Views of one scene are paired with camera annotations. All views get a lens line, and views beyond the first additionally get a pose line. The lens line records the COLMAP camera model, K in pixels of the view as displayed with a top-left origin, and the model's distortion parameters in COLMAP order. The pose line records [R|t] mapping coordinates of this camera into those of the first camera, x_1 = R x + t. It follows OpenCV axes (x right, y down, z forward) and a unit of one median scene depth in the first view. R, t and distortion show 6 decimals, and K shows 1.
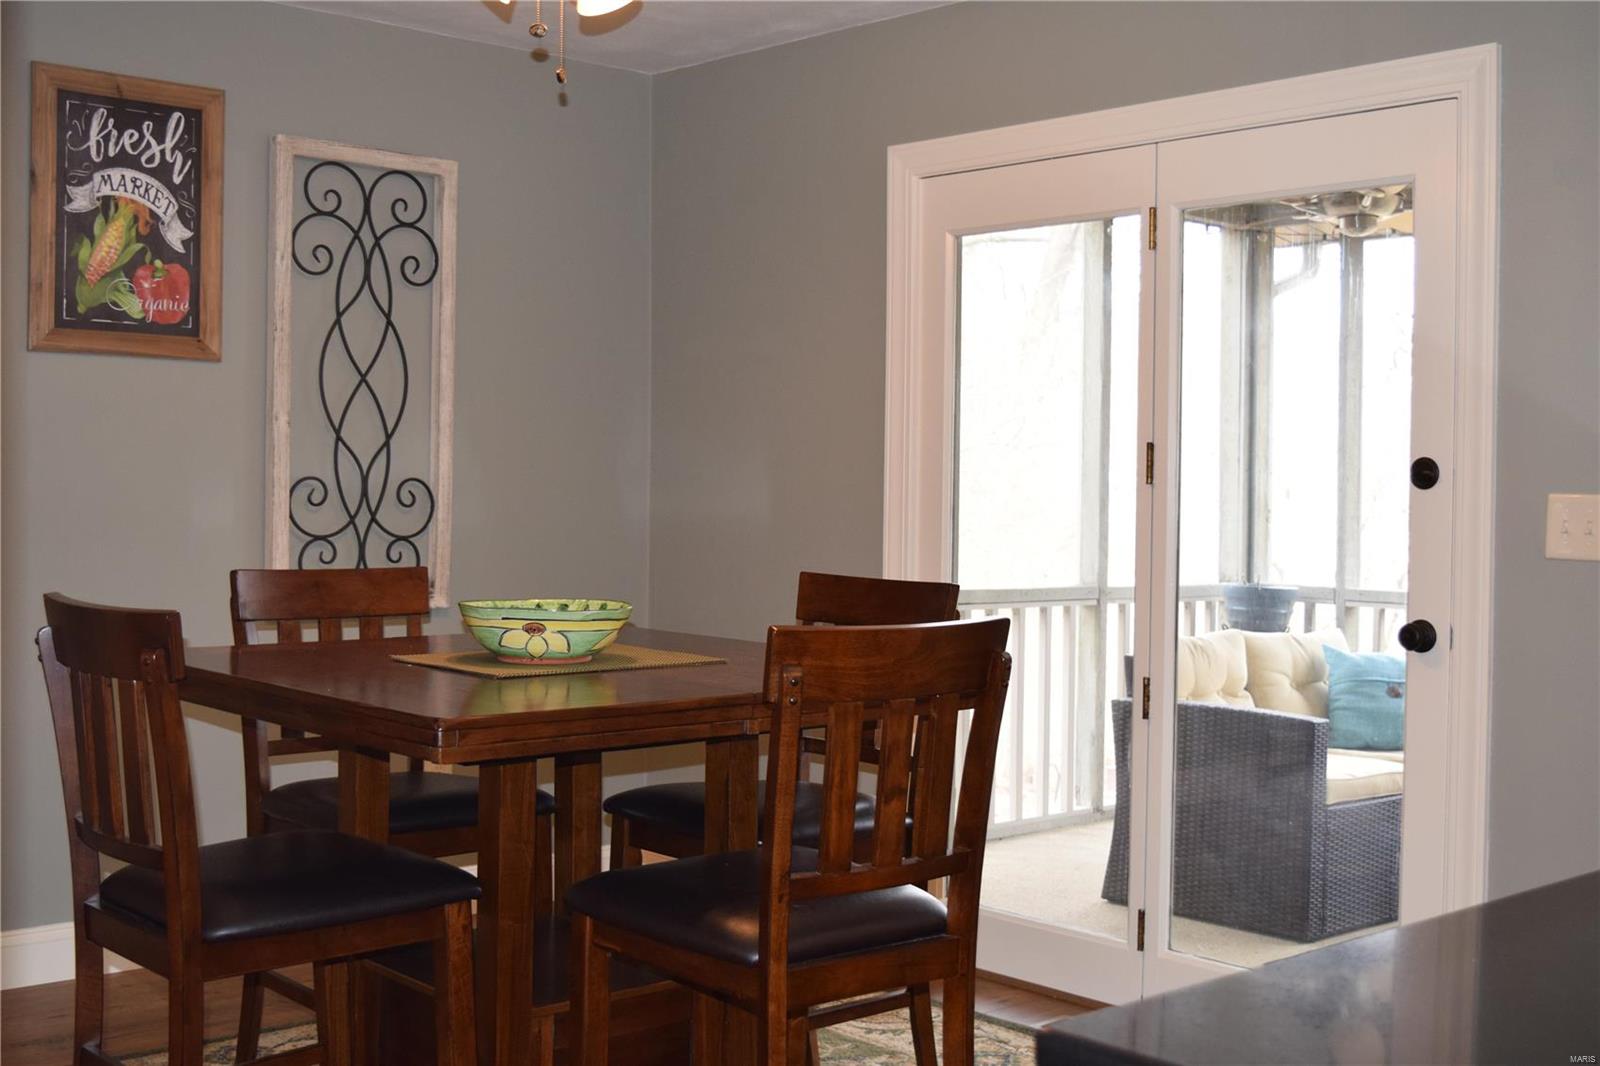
lens RADIAL K [[1888.9, 0, 800.0], [0, 1888.9, 533.0], [0, 0, 1]] dist [-0.034347, 0.025426]
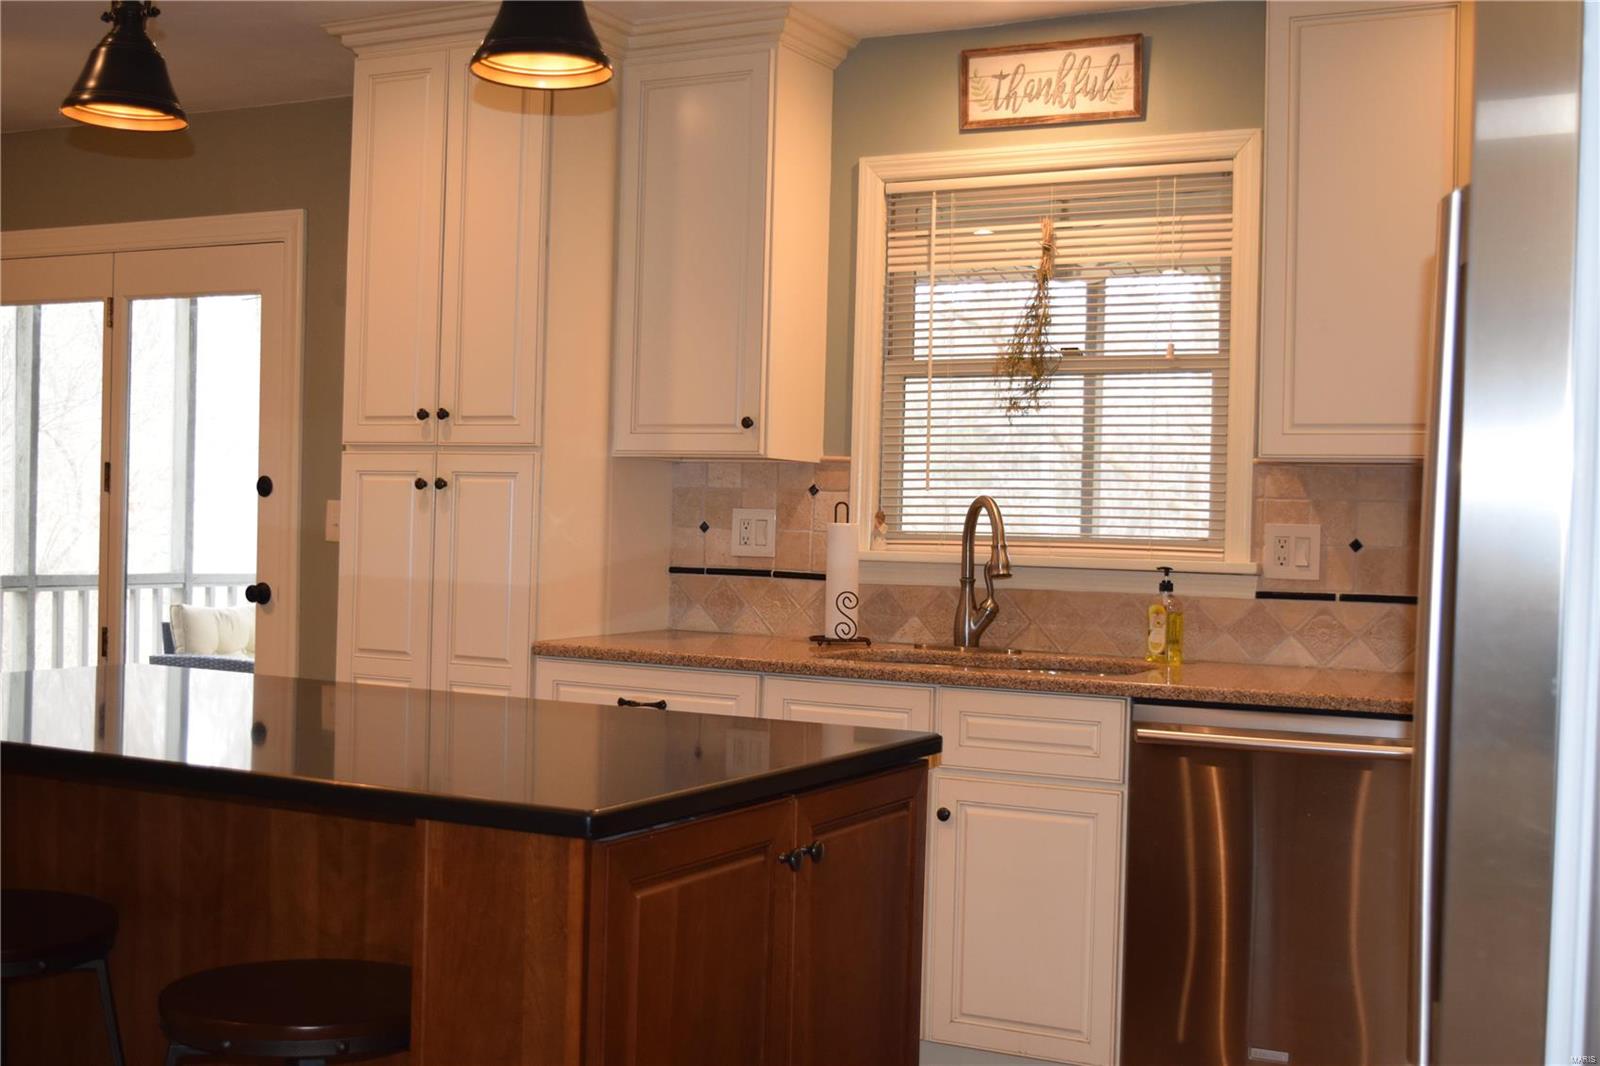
lens RADIAL K [[1888.9, 0, 800.0], [0, 1888.9, 533.0], [0, 0, 1]] dist [-0.034347, 0.025426]
pose [[0.940868, -0.005405, 0.338731, 0.193916], [0.005873, 0.999983, -0.000355, 0.007576], [-0.338723, 0.002323, 0.940883, -0.501265]]
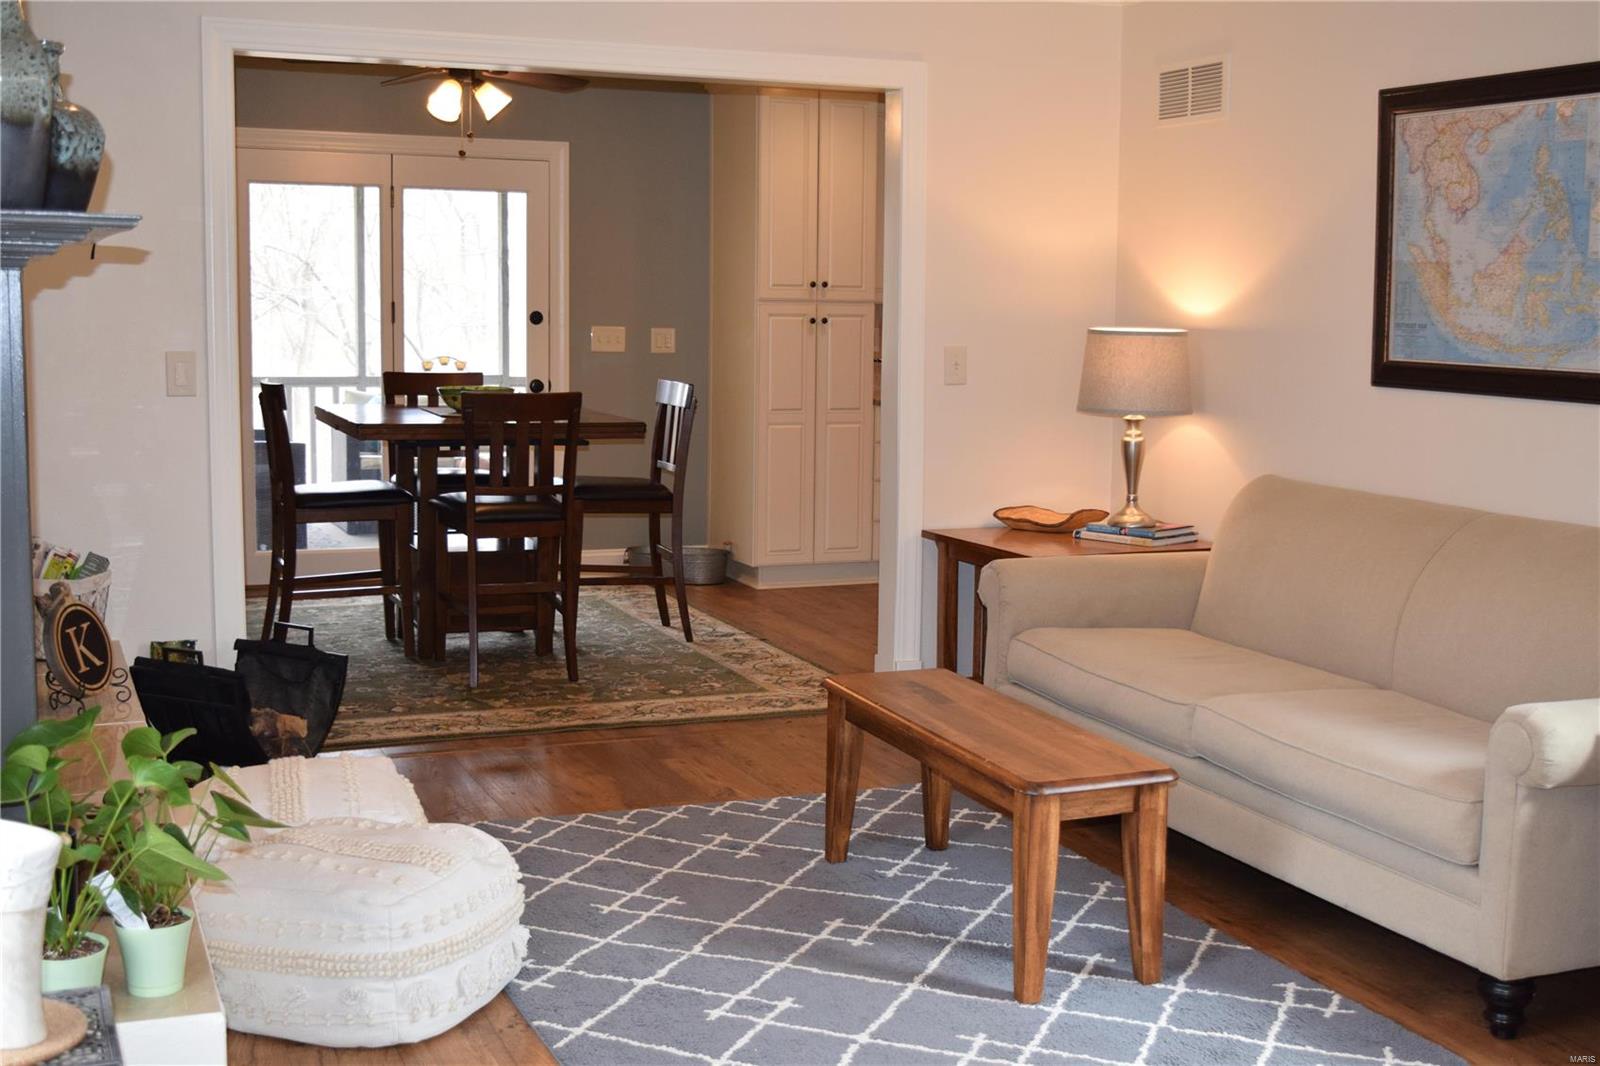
lens RADIAL K [[1924.1, 0, 800.0], [0, 1924.1, 533.0], [0, 0, 1]] dist [0.004150, 0.000323]
pose [[0.327983, -0.126957, 0.936114, -1.632767], [0.012504, 0.991425, 0.130078, -0.065116], [-0.944601, -0.030958, 0.326758, -0.106572]]
